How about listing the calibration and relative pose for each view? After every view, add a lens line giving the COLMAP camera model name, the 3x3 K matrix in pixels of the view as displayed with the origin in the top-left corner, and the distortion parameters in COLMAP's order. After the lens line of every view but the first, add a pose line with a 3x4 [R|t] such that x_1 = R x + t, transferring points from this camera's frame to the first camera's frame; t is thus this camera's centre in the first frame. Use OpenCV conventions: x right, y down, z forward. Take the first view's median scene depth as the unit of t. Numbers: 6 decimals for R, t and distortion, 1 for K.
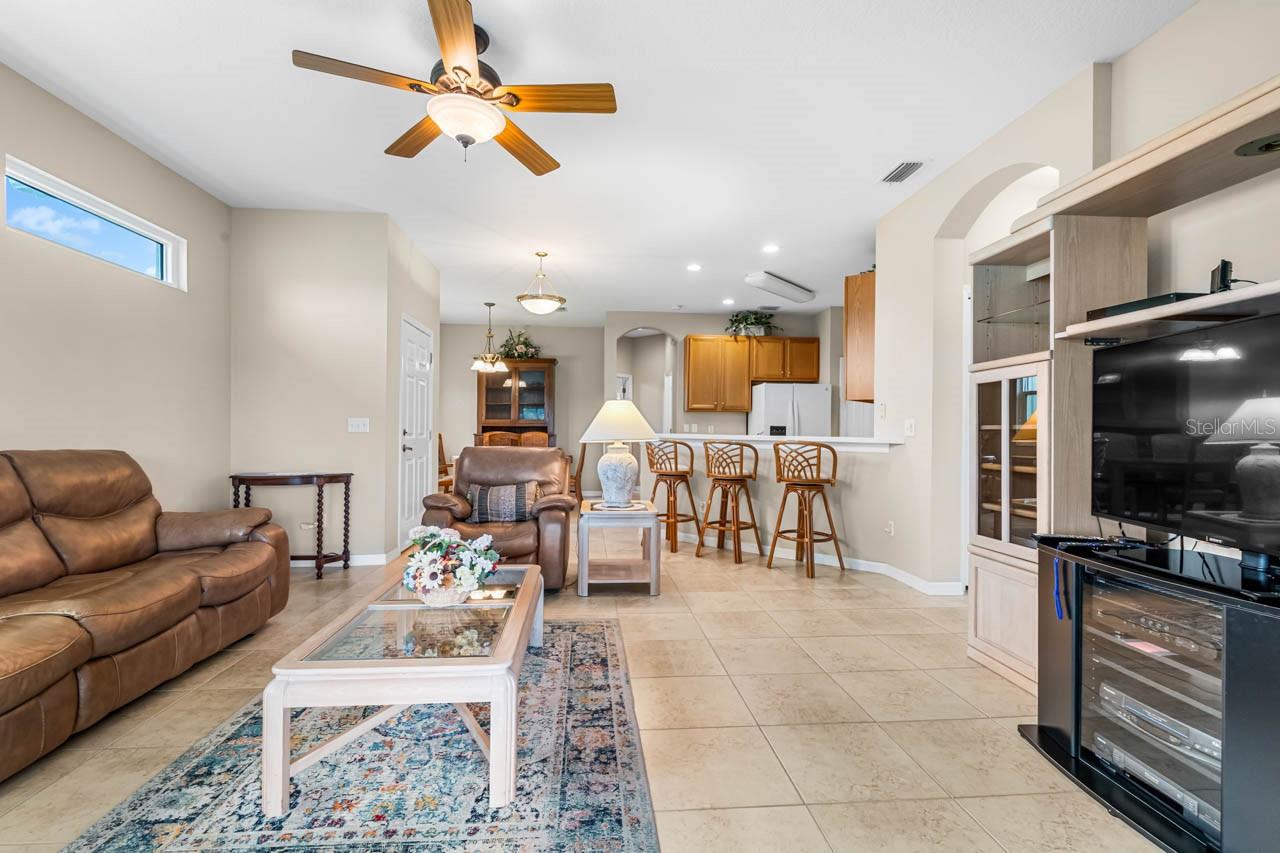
lens RADIAL K [[578.2, 0, 627.9], [0, 578.2, 435.0], [0, 0, 1]] dist [-0.000062, -0.000405]
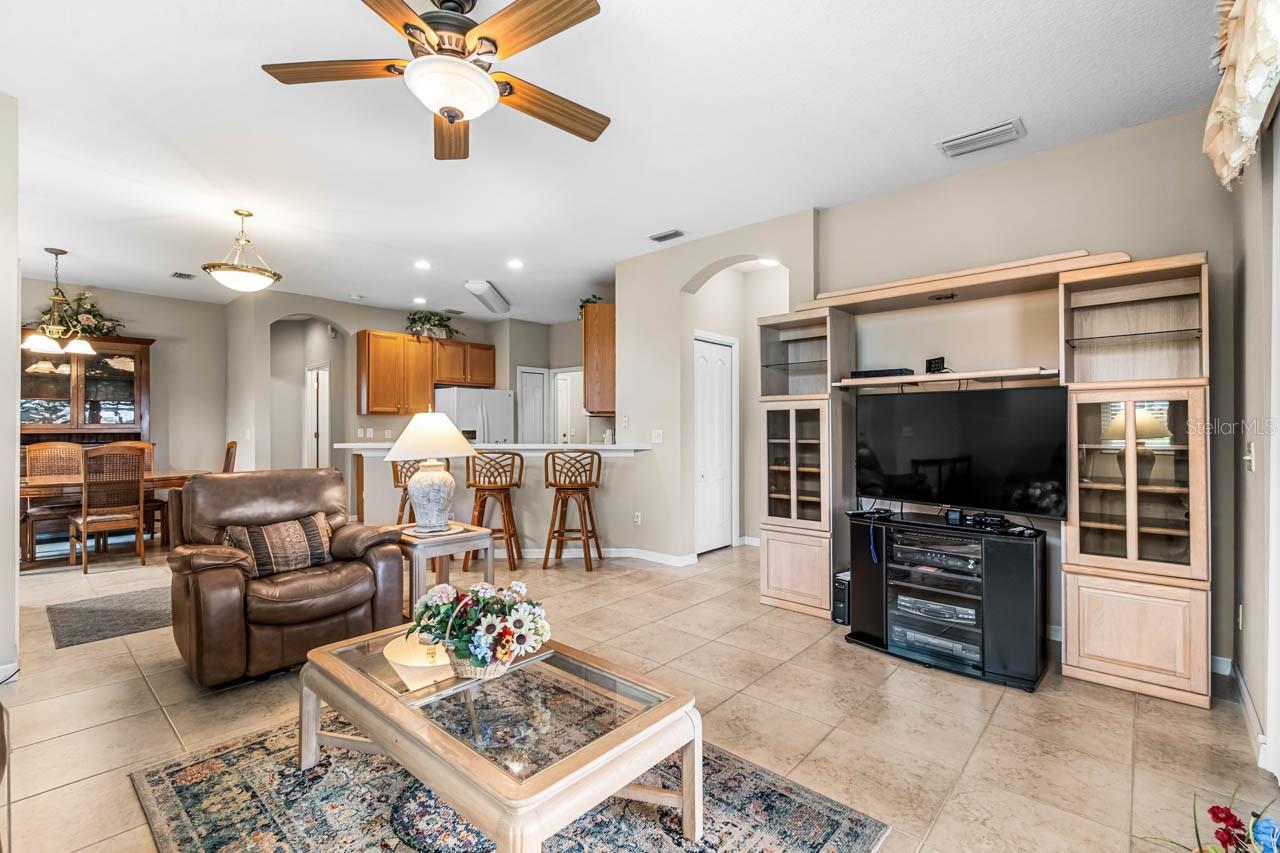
lens RADIAL K [[569.8, 0, 632.0], [0, 569.8, 427.9], [0, 0, 1]] dist [0.002189, 0.000021]
pose [[0.728011, -0.010131, 0.685491, -0.373251], [0.010798, 0.999936, 0.003310, -0.033404], [-0.685481, 0.004992, 0.728074, 0.127907]]
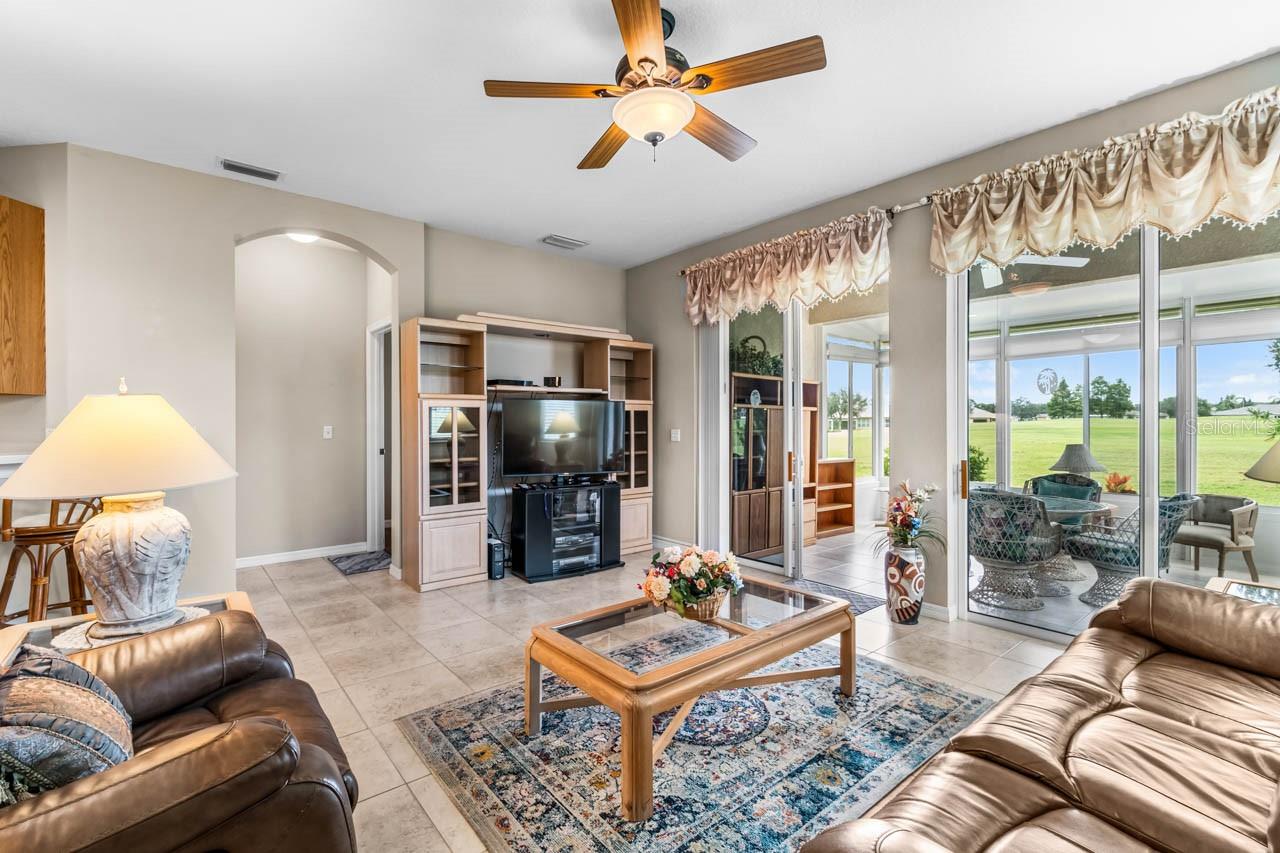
lens RADIAL K [[566.9, 0, 637.6], [0, 566.9, 427.2], [0, 0, 1]] dist [0.000486, -0.001160]
pose [[-0.578301, -0.014964, 0.815686, -0.567510], [-0.000194, 0.999834, 0.018204, -0.039286], [-0.815823, 0.010369, -0.578208, 0.874564]]
